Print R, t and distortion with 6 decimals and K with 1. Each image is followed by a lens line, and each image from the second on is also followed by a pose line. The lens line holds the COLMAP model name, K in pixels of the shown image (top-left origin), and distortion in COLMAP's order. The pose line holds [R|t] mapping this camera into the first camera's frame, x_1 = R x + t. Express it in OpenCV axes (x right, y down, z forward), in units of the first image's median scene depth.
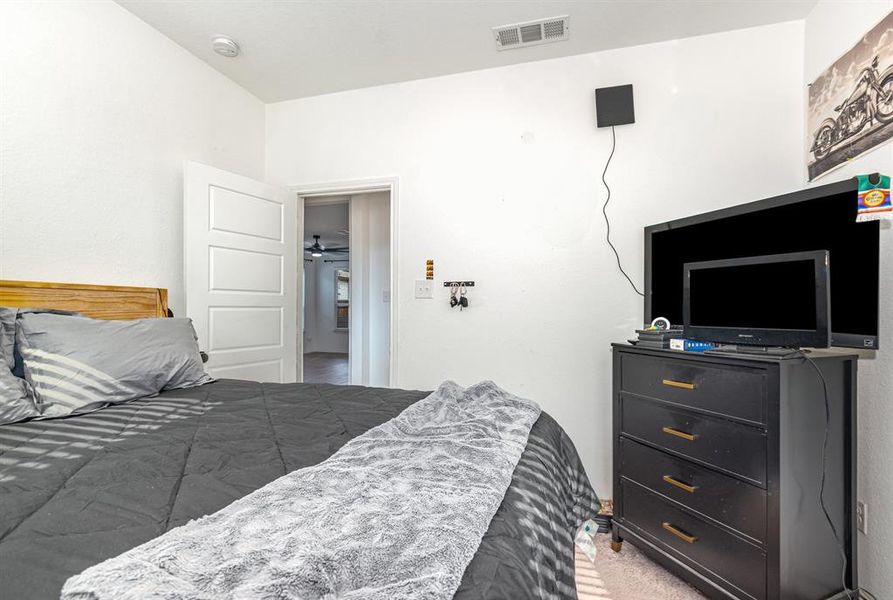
lens RADIAL K [[410.5, 0, 447.7], [0, 410.5, 312.1], [0, 0, 1]] dist [-0.003391, -0.000495]
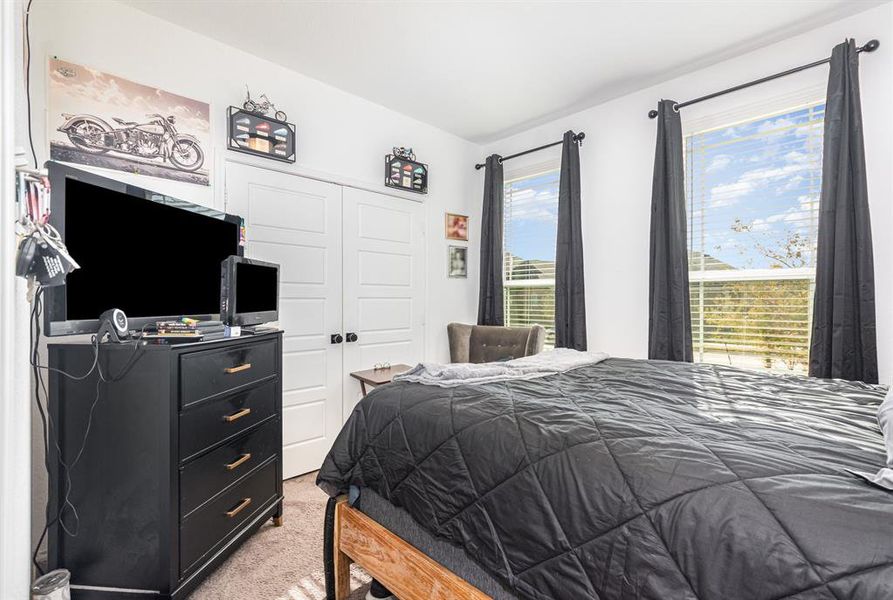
lens RADIAL K [[410.5, 0, 447.7], [0, 410.5, 312.1], [0, 0, 1]] dist [-0.003391, -0.000495]
pose [[-0.867691, -0.014990, 0.496878, -0.341653], [-0.000501, 0.999571, 0.029281, -0.001862], [-0.497104, 0.025158, -0.867326, 1.301029]]
